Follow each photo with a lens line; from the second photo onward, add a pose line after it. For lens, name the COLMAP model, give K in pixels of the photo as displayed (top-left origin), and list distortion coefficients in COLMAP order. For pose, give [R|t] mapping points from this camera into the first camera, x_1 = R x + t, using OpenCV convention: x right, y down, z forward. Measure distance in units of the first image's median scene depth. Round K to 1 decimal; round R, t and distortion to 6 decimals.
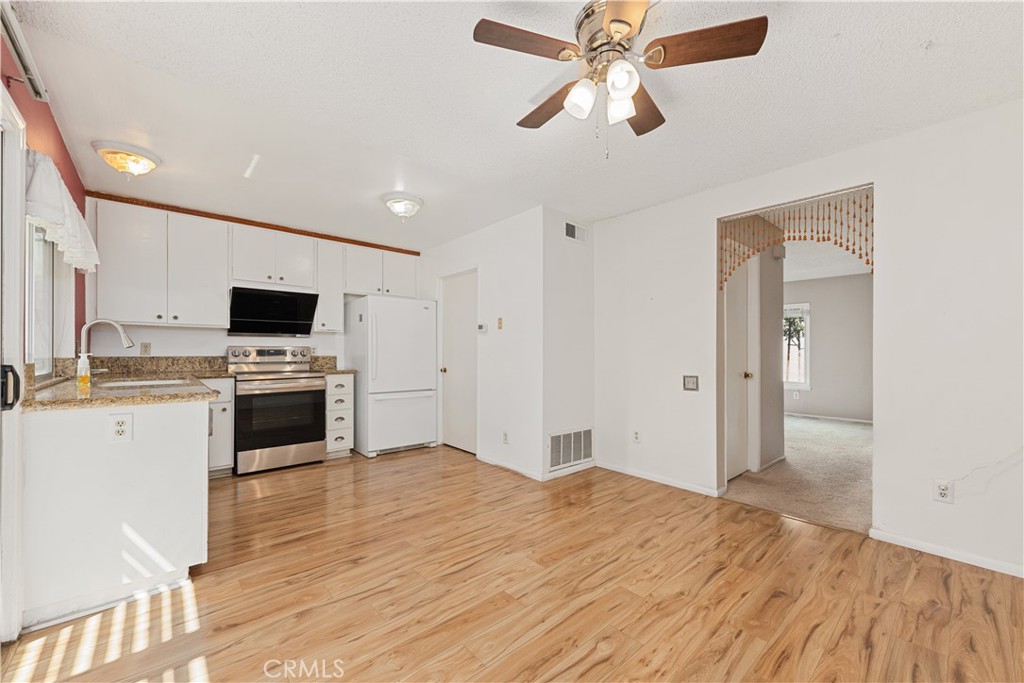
lens RADIAL K [[403.8, 0, 502.4], [0, 403.8, 349.4], [0, 0, 1]] dist [0.011956, -0.002003]
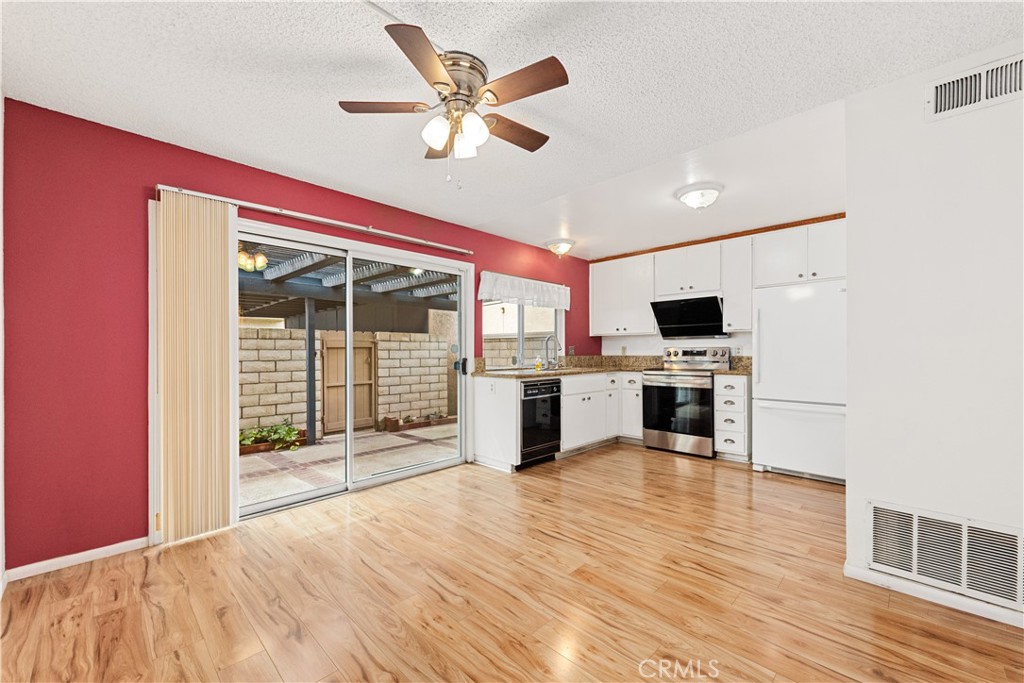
lens RADIAL K [[403.8, 0, 503.9], [0, 403.8, 351.6], [0, 0, 1]] dist [0.011956, -0.002003]
pose [[0.074896, -0.002873, -0.997187, 0.556569], [0.010608, 0.999942, -0.002084, 0.001256], [0.997135, -0.010422, 0.074922, 0.403141]]
